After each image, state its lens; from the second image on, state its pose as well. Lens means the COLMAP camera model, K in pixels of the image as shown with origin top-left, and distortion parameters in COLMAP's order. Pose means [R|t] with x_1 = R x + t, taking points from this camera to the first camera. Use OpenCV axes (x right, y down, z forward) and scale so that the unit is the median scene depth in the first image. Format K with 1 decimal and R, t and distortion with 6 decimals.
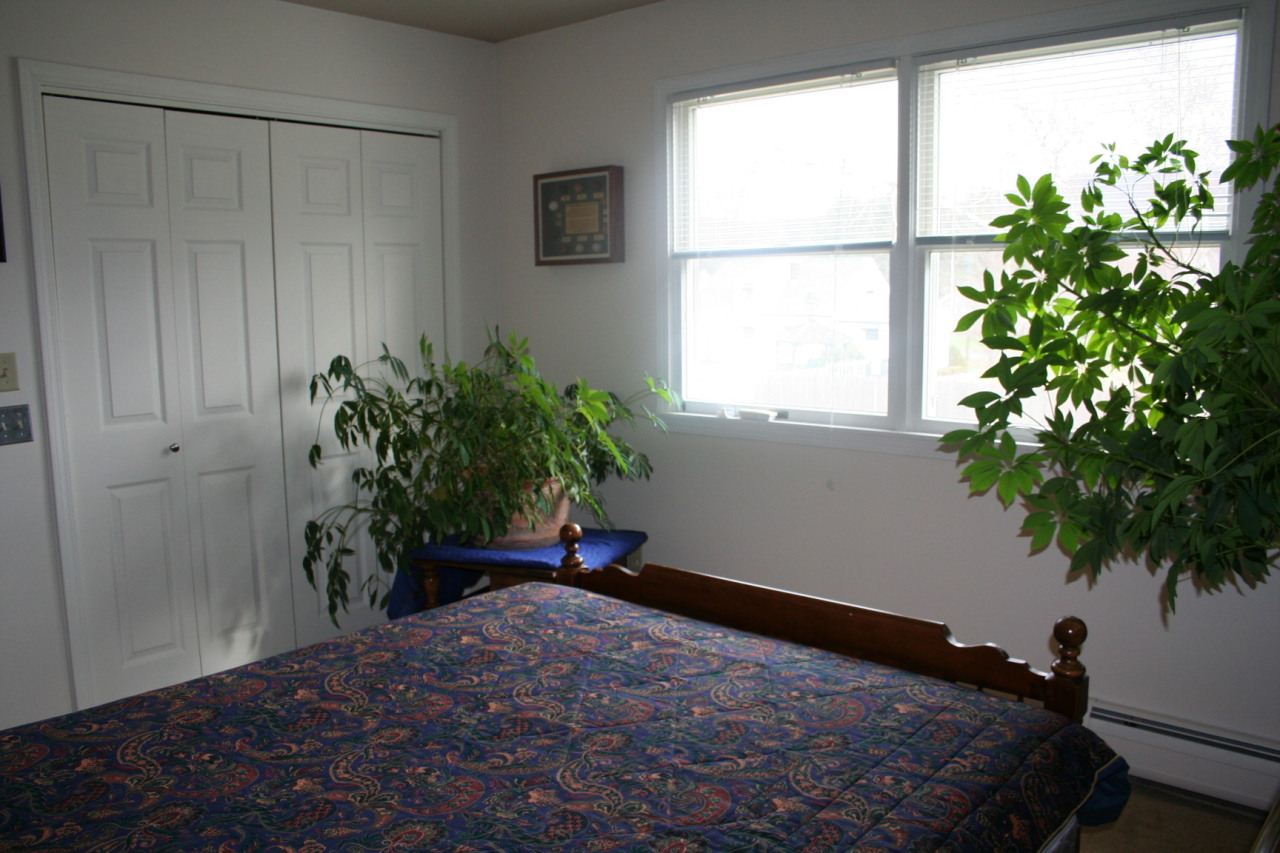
lens RADIAL K [[1059.0, 0, 635.0], [0, 1059.0, 438.9], [0, 0, 1]] dist [-0.154237, 0.125684]
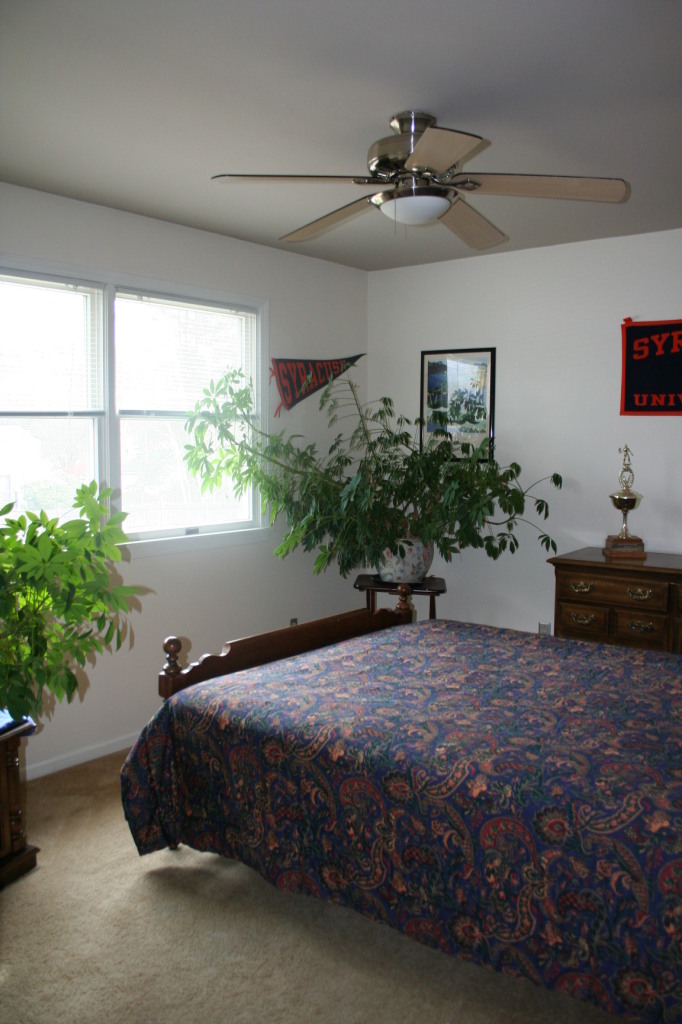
lens RADIAL K [[847.2, 0, 368.4], [0, 847.2, 513.9], [0, 0, 1]] dist [-0.154237, 0.125684]
pose [[-0.077967, -0.075356, 0.994104, -1.127423], [0.139230, 0.986544, 0.085703, -0.121643], [-0.987186, 0.145091, -0.066426, 0.912990]]
